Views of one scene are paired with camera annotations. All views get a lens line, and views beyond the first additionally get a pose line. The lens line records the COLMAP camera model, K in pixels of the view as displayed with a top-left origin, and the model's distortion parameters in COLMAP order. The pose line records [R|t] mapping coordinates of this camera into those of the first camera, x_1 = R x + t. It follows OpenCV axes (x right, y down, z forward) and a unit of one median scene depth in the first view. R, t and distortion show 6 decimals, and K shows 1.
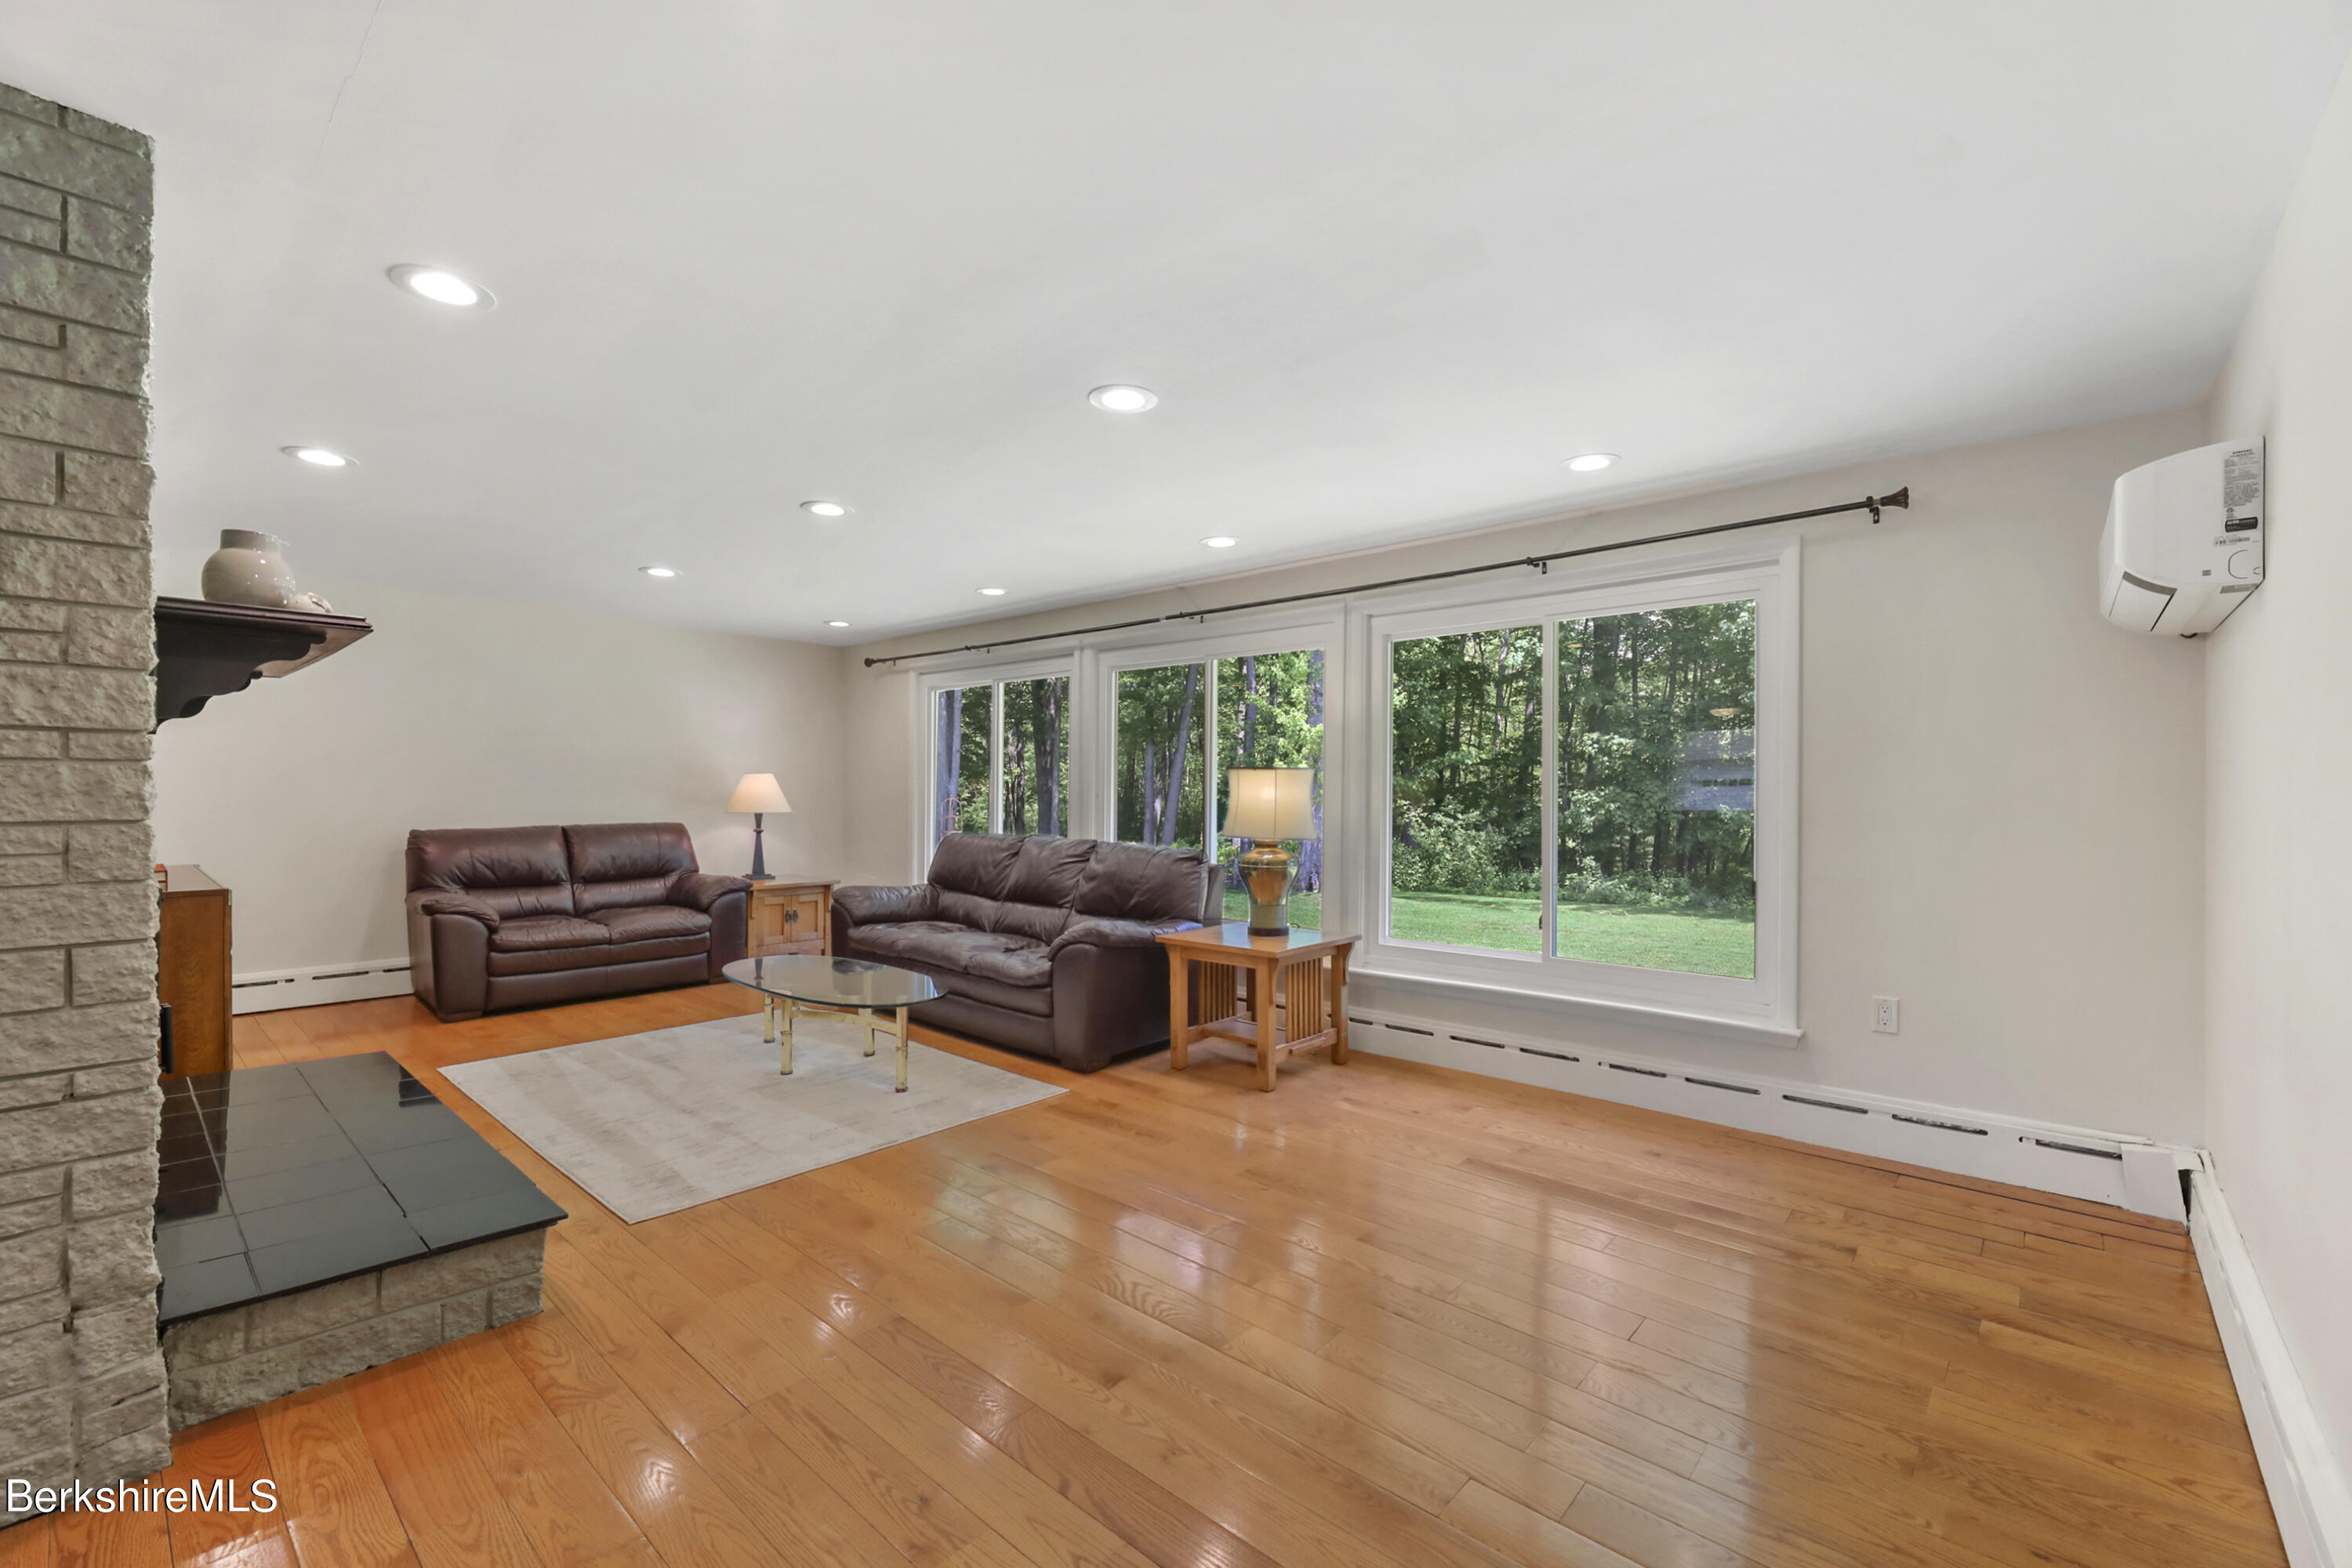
lens RADIAL K [[979.7, 0, 1176.4], [0, 979.7, 799.9], [0, 0, 1]] dist [-0.001791, -0.000468]
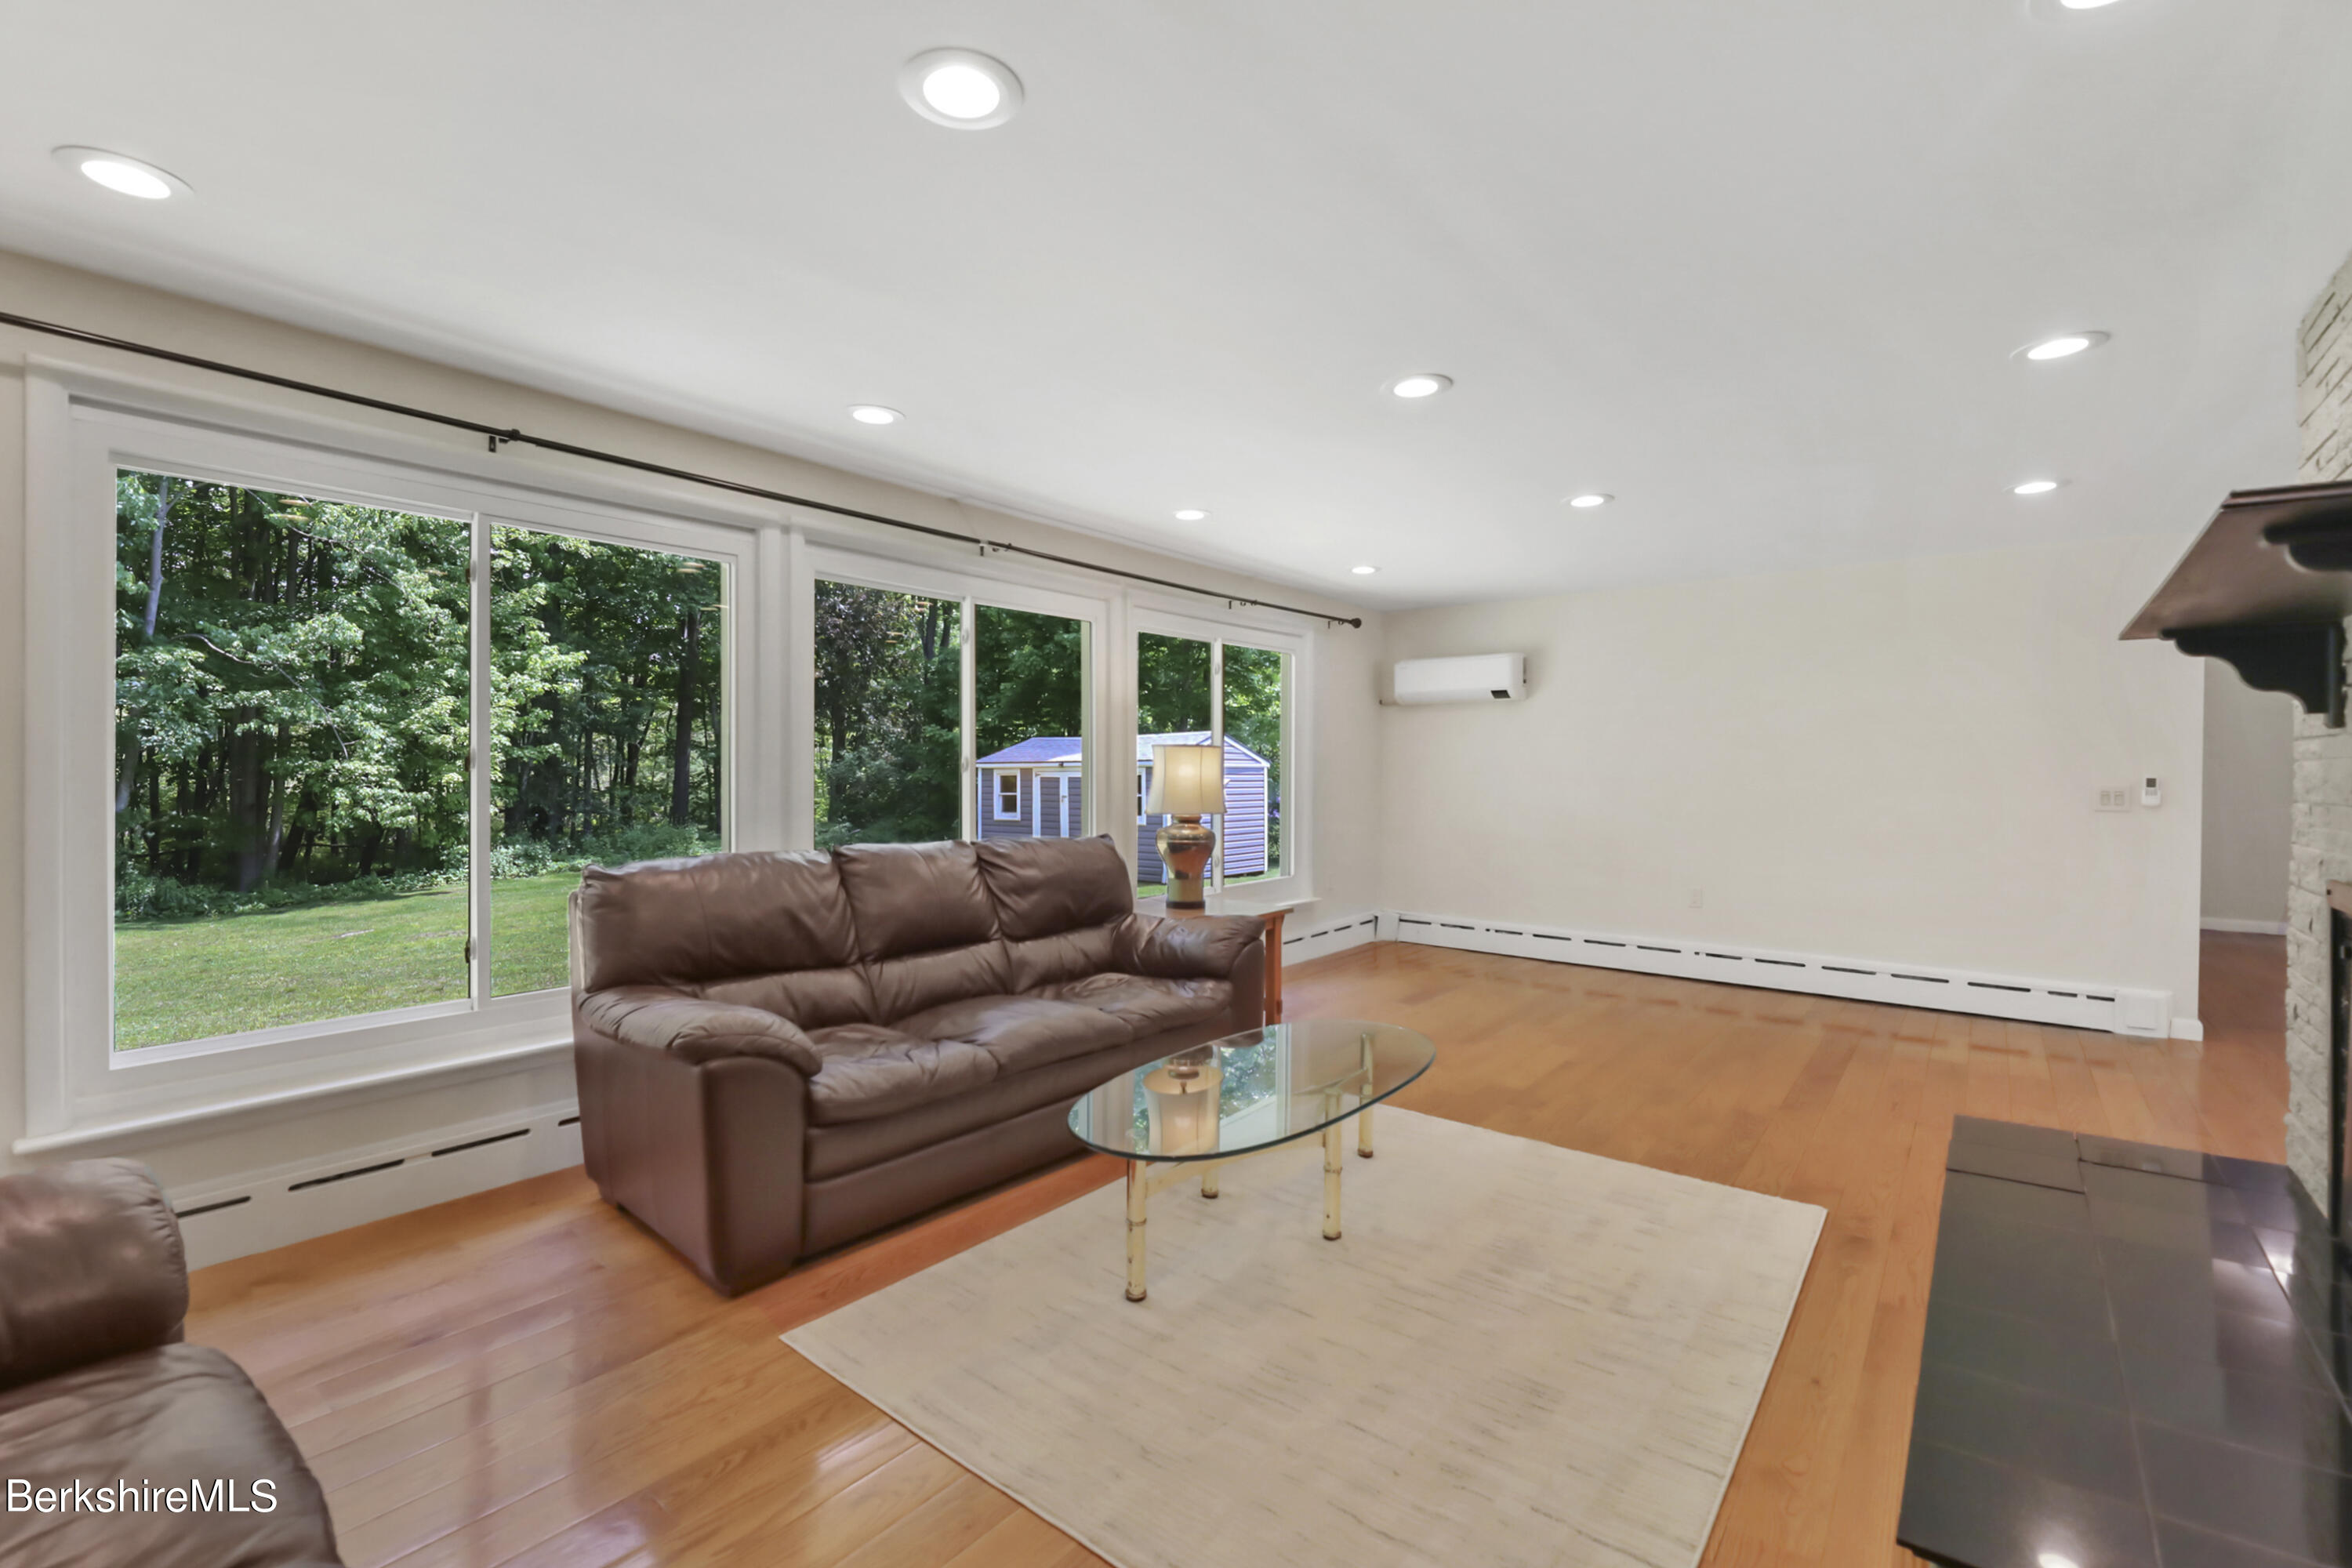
lens RADIAL K [[1024.7, 0, 1151.5], [0, 1024.7, 775.4], [0, 0, 1]] dist [-0.000277, -0.000688]
pose [[-0.042432, -0.014679, 0.998992, -0.895163], [0.004184, 0.999881, 0.014870, -0.016432], [-0.999091, 0.004811, -0.042366, 0.987749]]
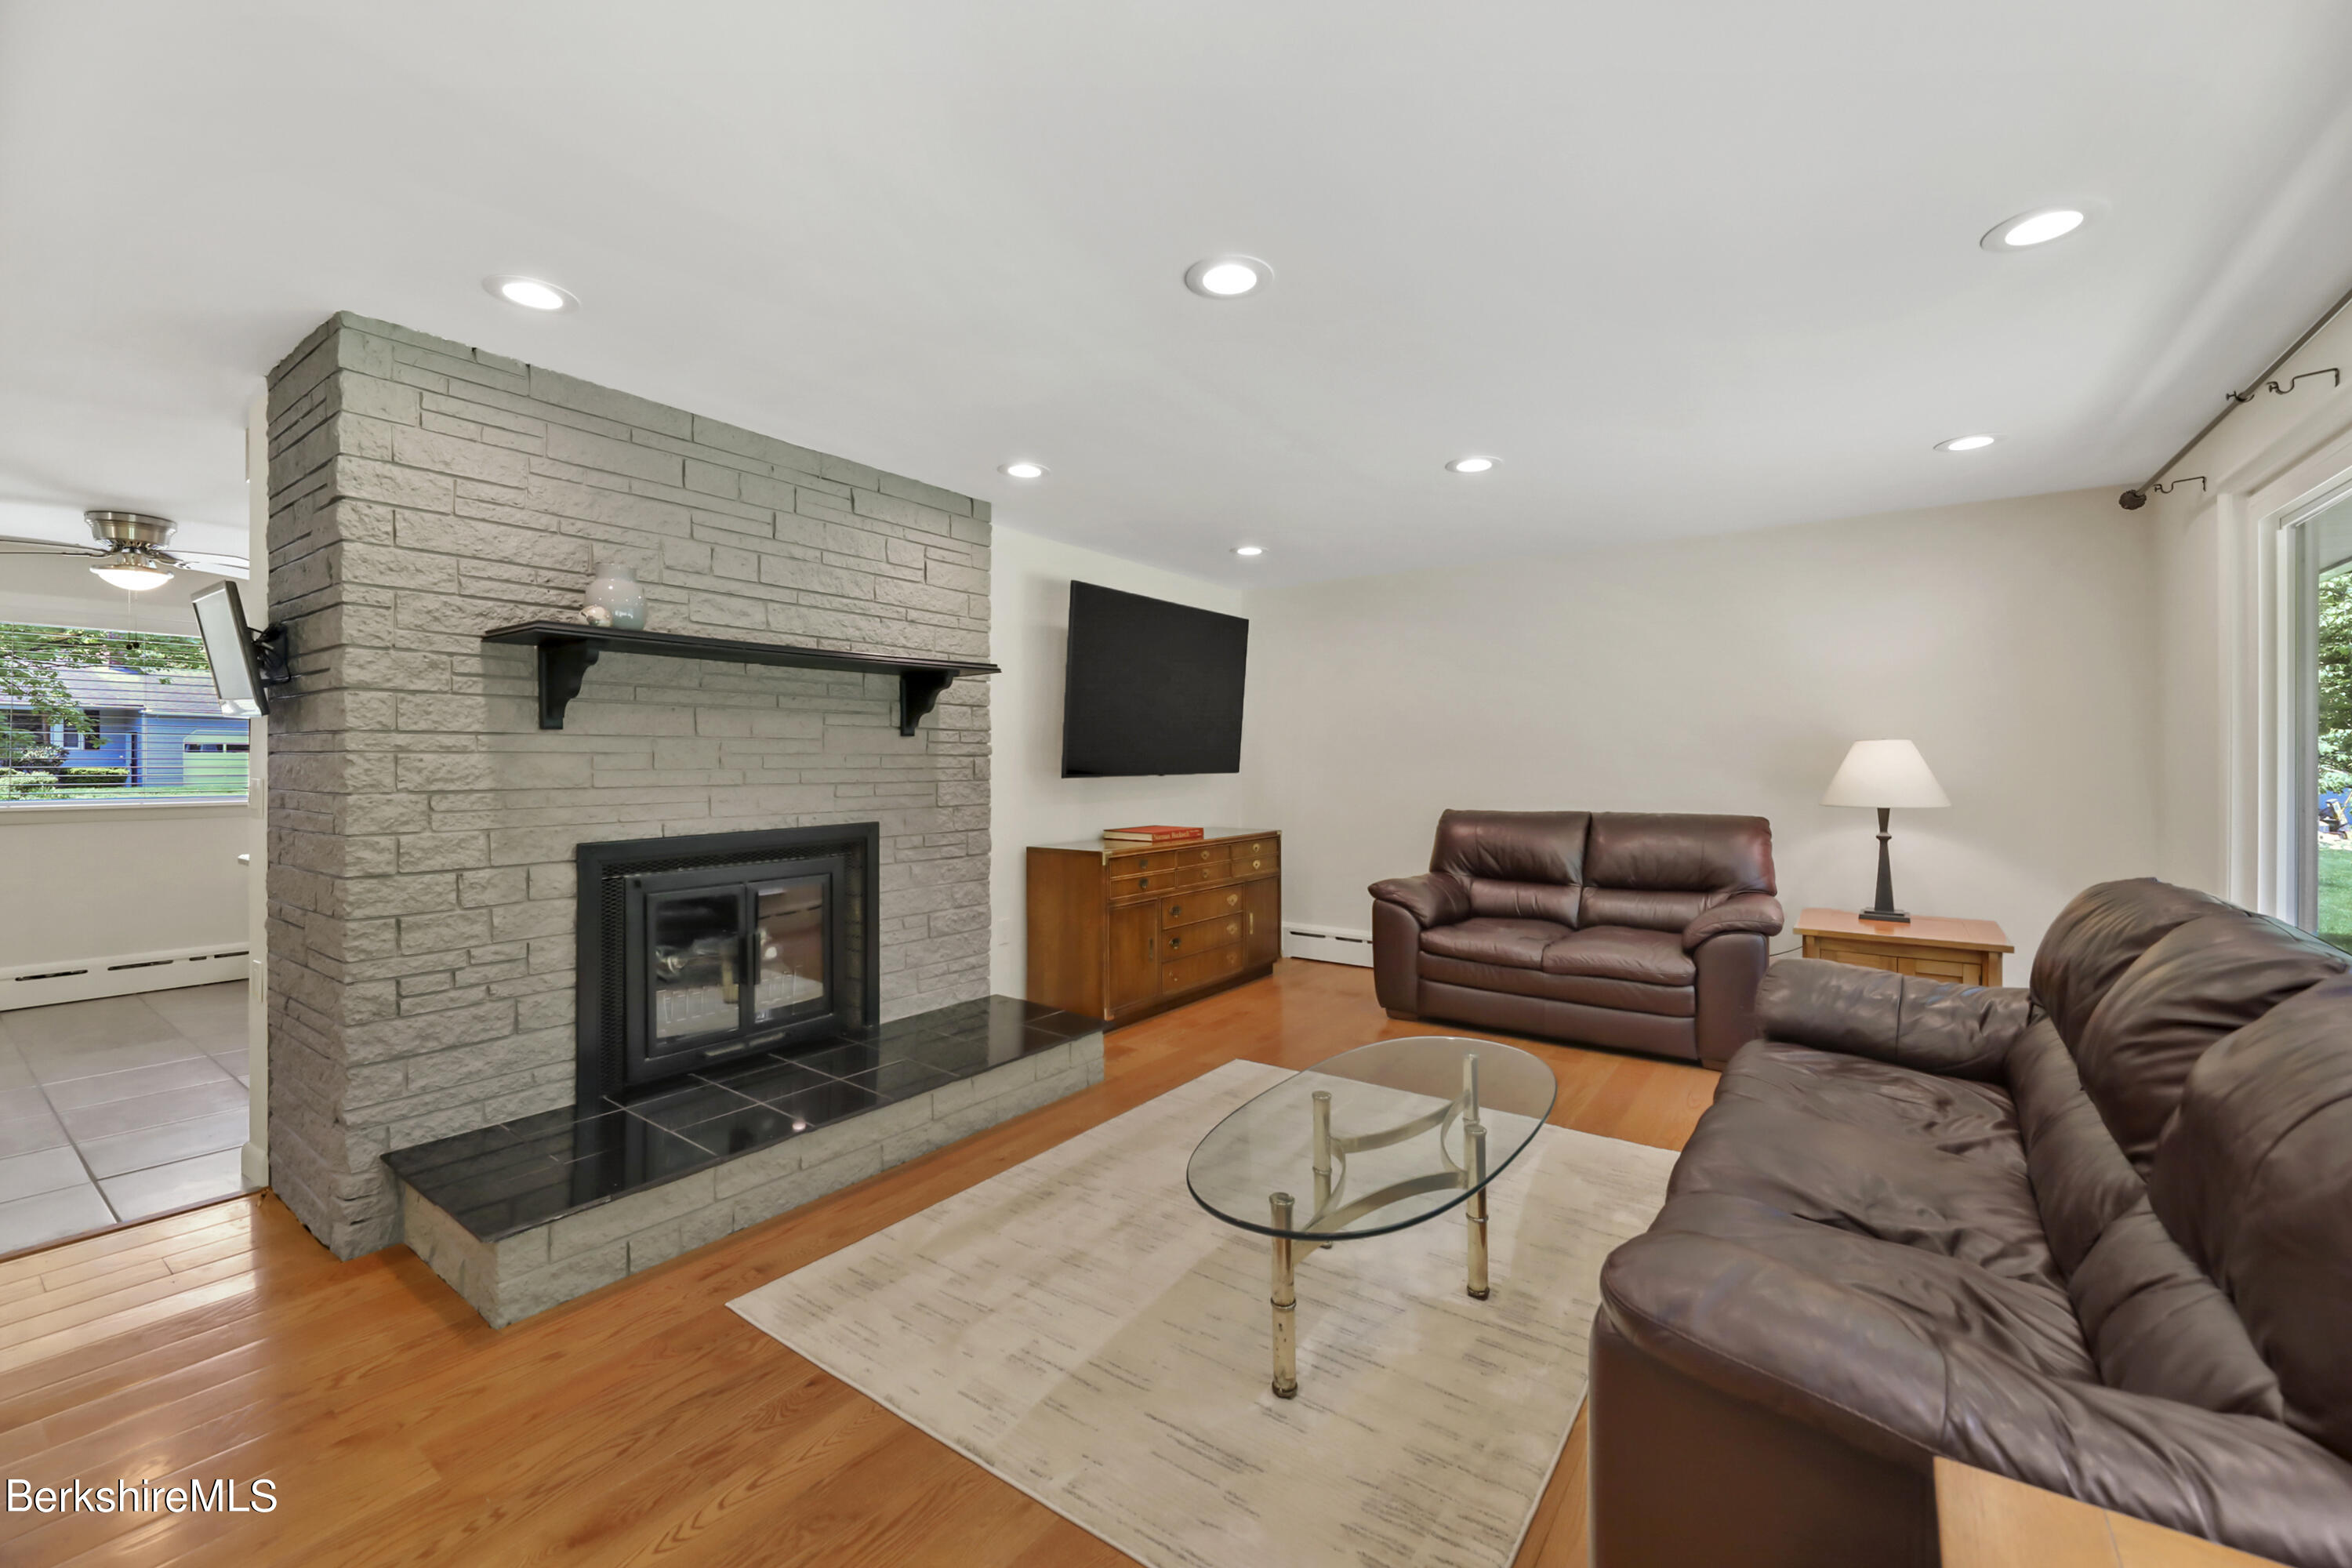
lens RADIAL K [[958.7, 0, 1154.7], [0, 958.7, 766.8], [0, 0, 1]] dist [0.000947, -0.002730]
pose [[0.093682, 0.000190, -0.995602, 0.152921], [-0.008351, 0.999965, -0.000595, -0.009591], [0.995567, 0.008370, 0.093680, 0.728700]]
